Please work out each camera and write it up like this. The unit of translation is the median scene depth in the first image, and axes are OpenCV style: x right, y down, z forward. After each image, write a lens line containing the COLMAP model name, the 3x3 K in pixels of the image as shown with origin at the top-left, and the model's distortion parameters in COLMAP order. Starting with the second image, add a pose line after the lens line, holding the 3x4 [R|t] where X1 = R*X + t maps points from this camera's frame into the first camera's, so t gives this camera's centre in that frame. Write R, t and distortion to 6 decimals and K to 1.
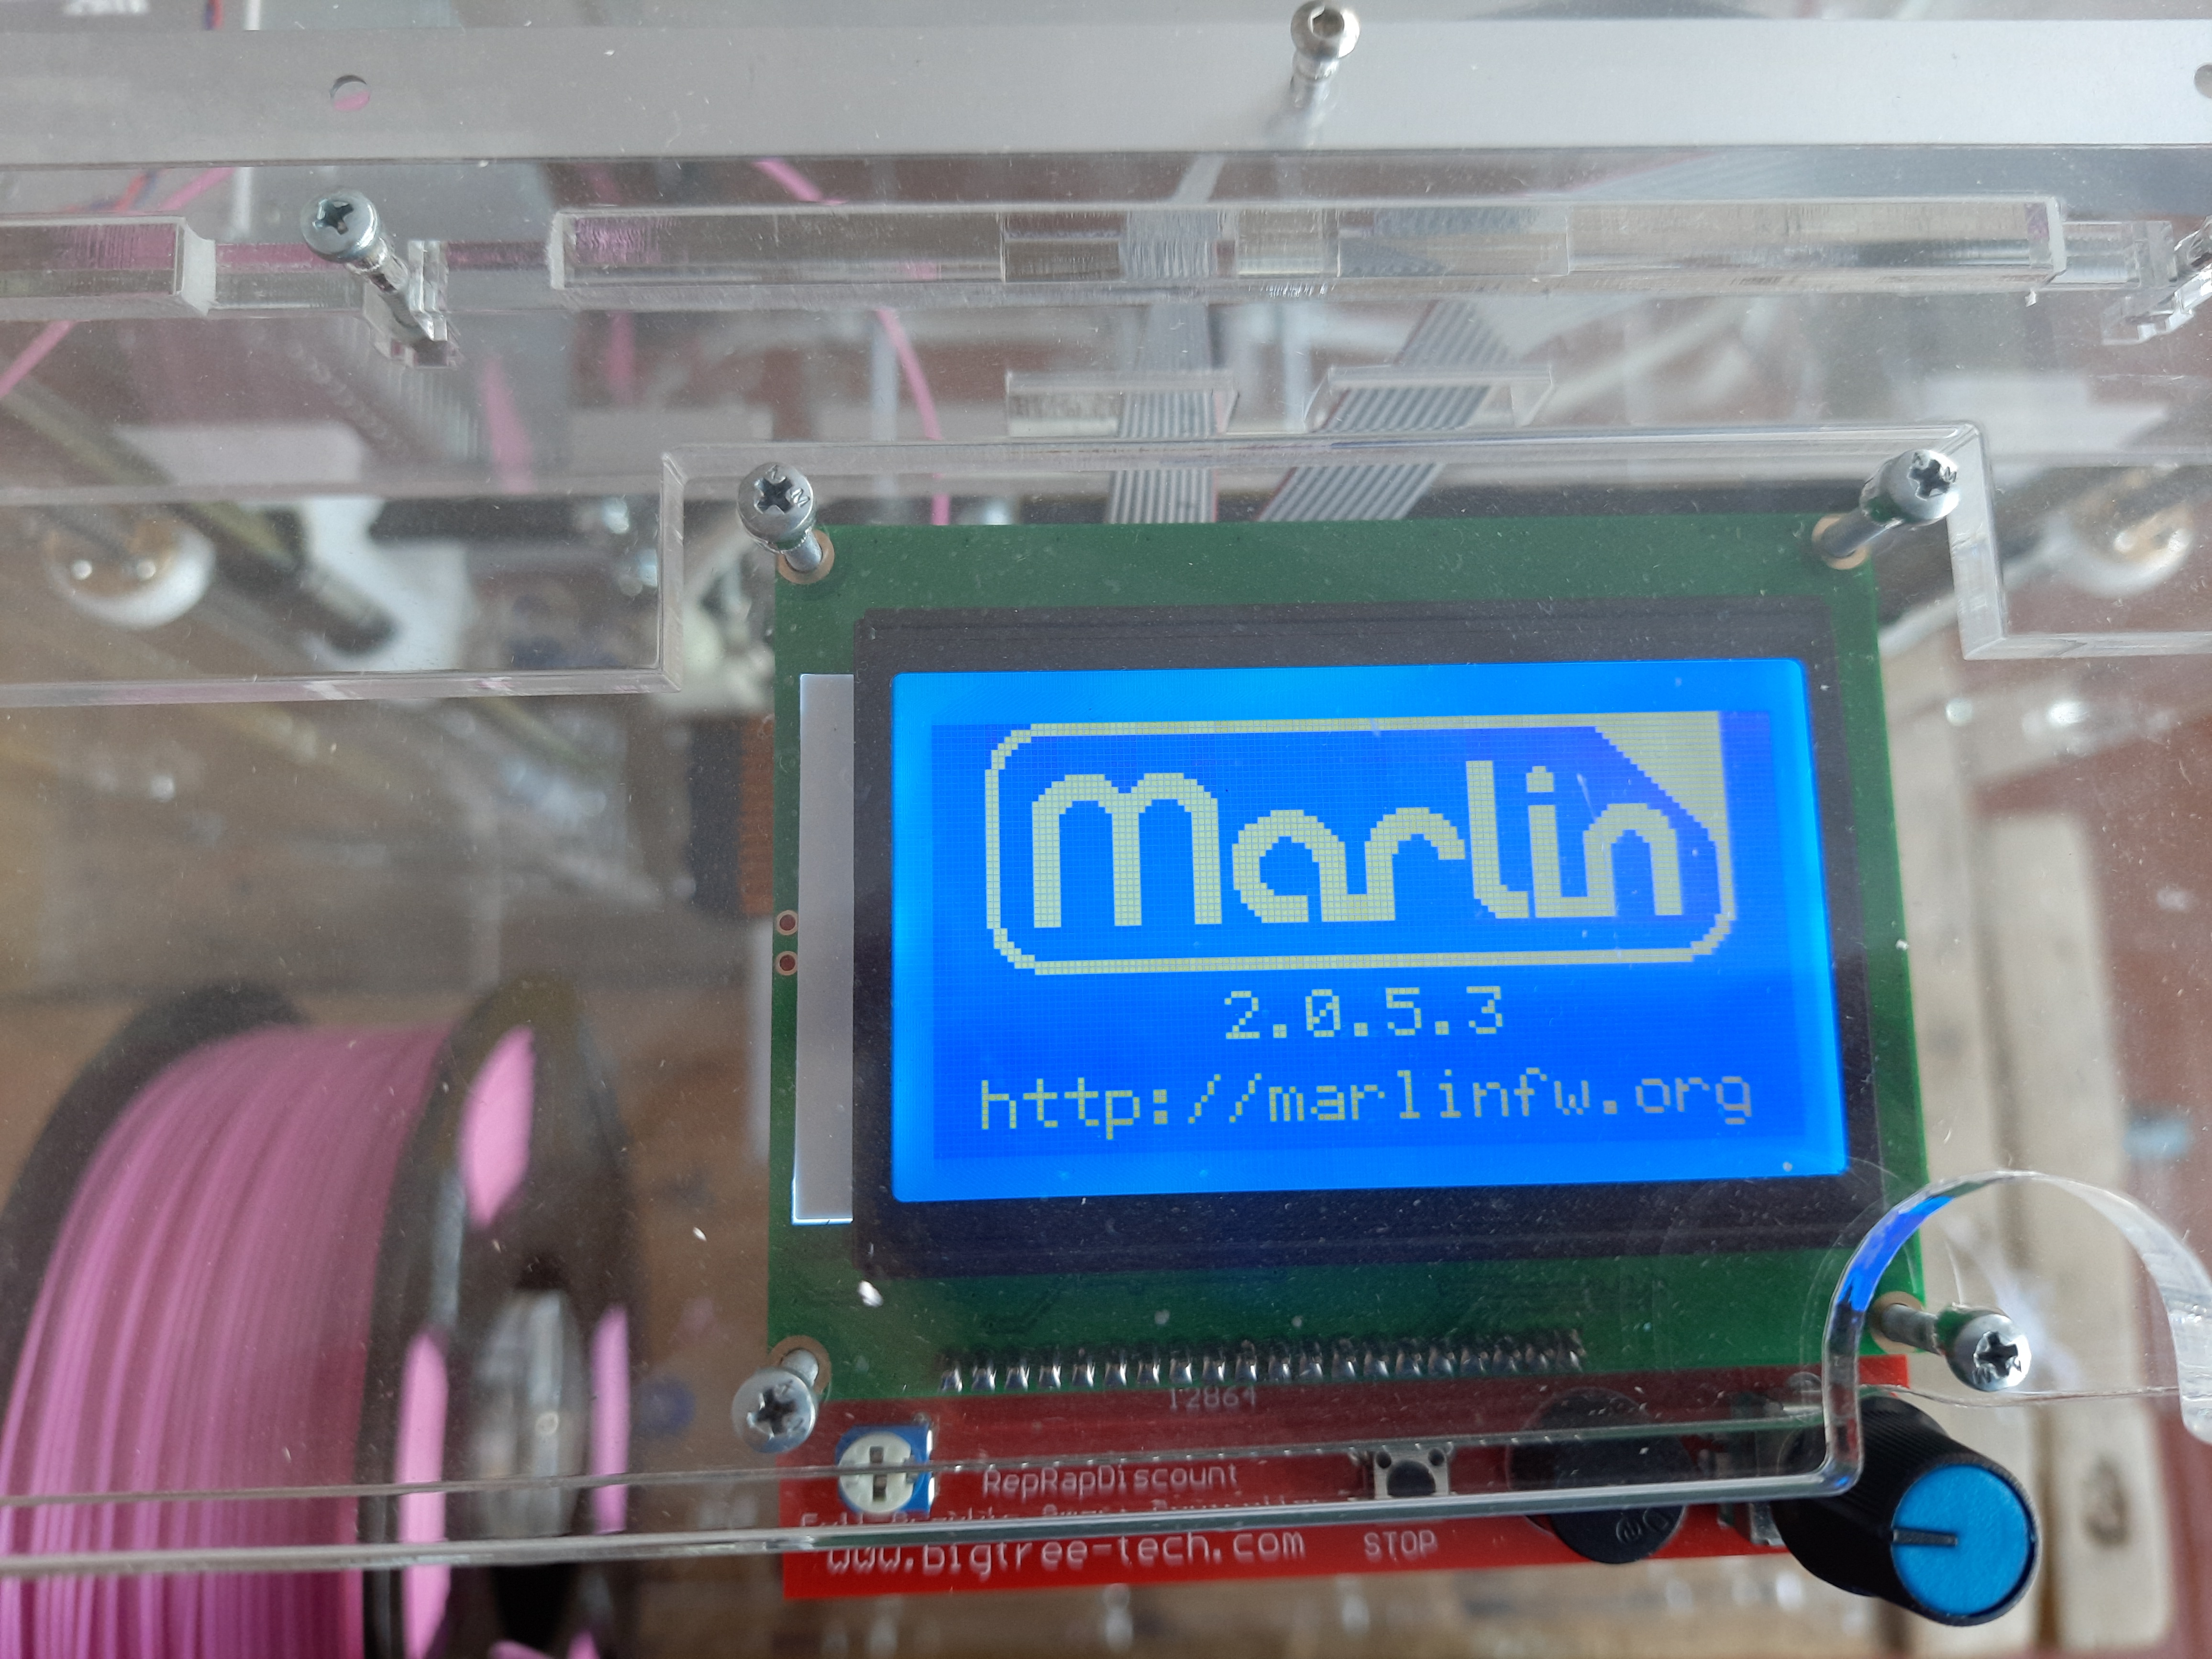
lens RADIAL K [[1575.2, 0, 1106.0], [0, 1575.2, 829.5], [0, 0, 1]] dist [0.012628, -0.057362]
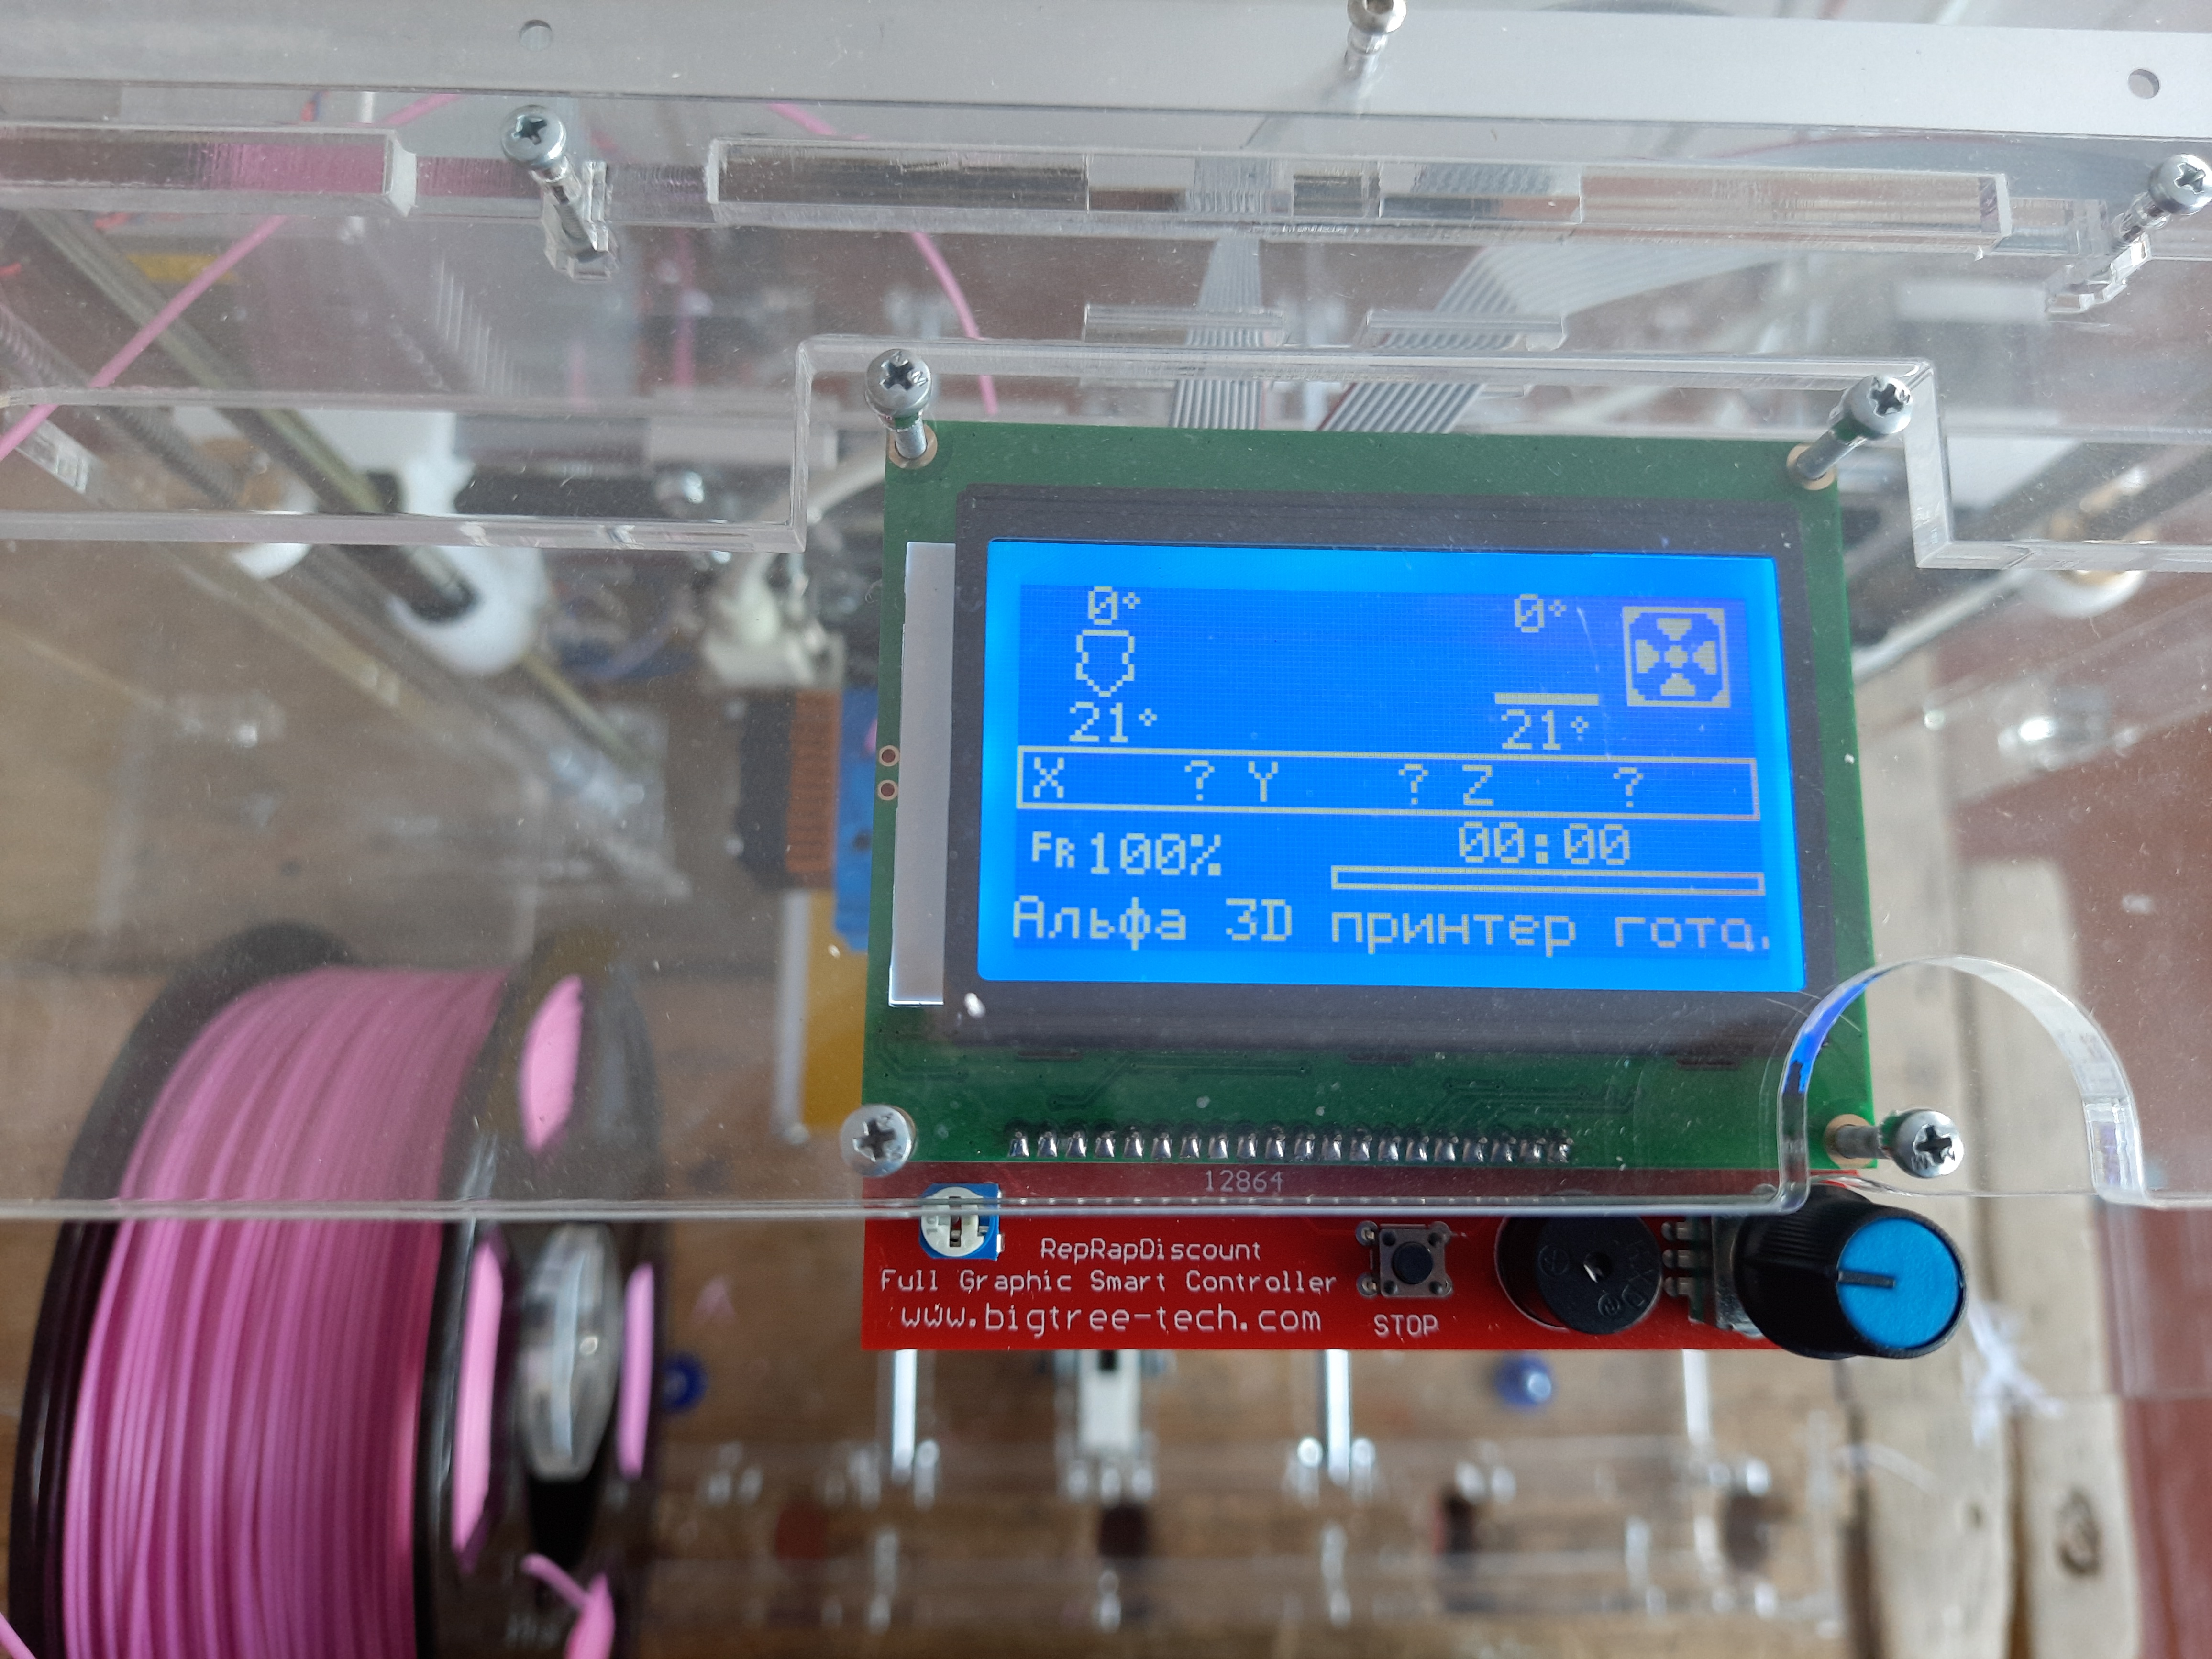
lens RADIAL K [[1543.6, 0, 1109.0], [0, 1543.6, 823.6], [0, 0, 1]] dist [0.030327, -0.071104]
pose [[0.999435, 0.033543, -0.002042, -0.036446], [-0.033595, 0.998791, -0.035877, 0.143247], [0.000836, 0.035925, 0.999354, -0.126821]]
